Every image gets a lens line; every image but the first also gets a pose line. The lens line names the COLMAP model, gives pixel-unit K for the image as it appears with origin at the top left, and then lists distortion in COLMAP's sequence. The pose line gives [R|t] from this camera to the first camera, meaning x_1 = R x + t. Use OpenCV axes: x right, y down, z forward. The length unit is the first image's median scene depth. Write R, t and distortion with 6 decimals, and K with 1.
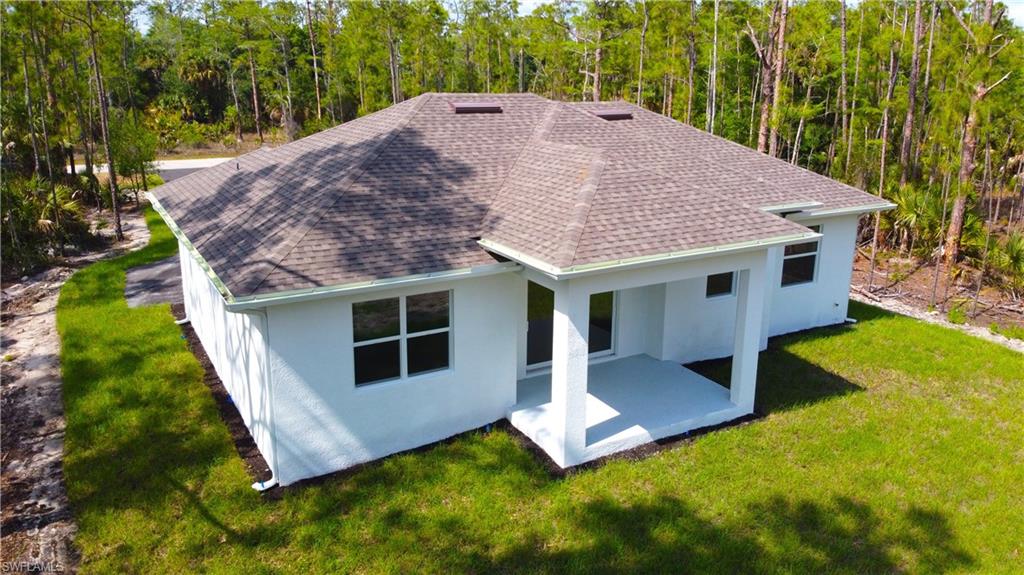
lens RADIAL K [[761.7, 0, 519.2], [0, 761.7, 280.2], [0, 0, 1]] dist [0.033728, -0.119522]
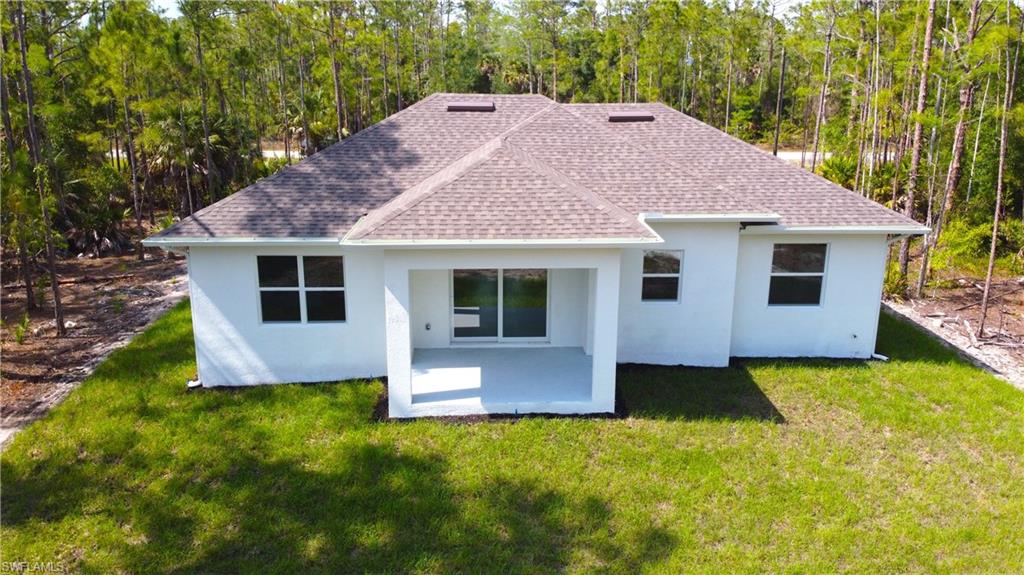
lens RADIAL K [[761.7, 0, 518.6], [0, 761.7, 284.8], [0, 0, 1]] dist [0.033728, -0.119522]
pose [[0.887845, 0.120108, -0.444190, 0.701002], [-0.119713, 0.992383, 0.029058, -0.009848], [0.444297, 0.027376, 0.895461, 0.046279]]
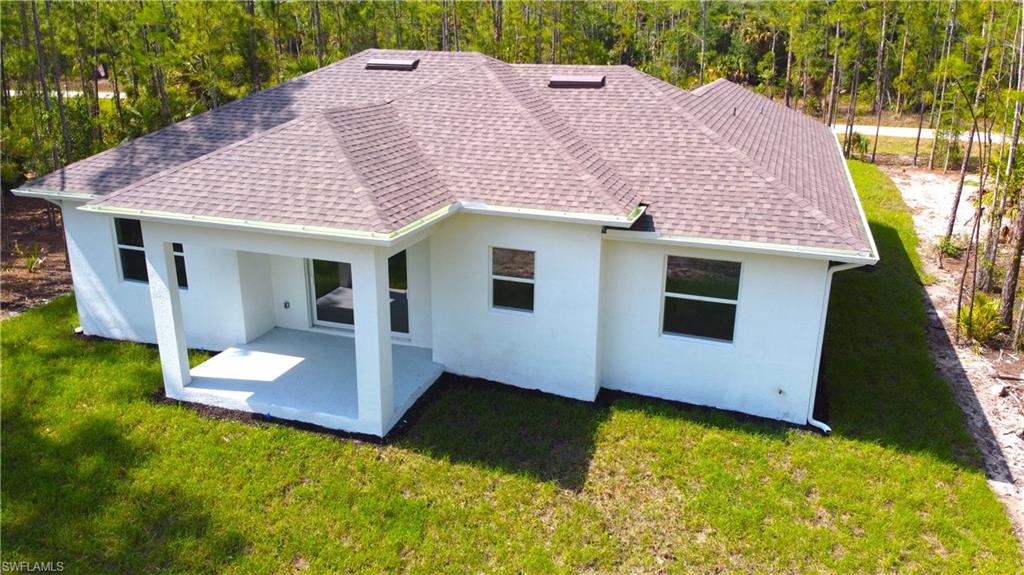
lens RADIAL K [[761.7, 0, 522.0], [0, 761.7, 285.0], [0, 0, 1]] dist [0.033728, -0.119522]
pose [[0.656127, 0.238629, -0.715929, 1.100415], [-0.202729, 0.969552, 0.137370, -0.155493], [0.726910, 0.055008, 0.684526, 0.595739]]
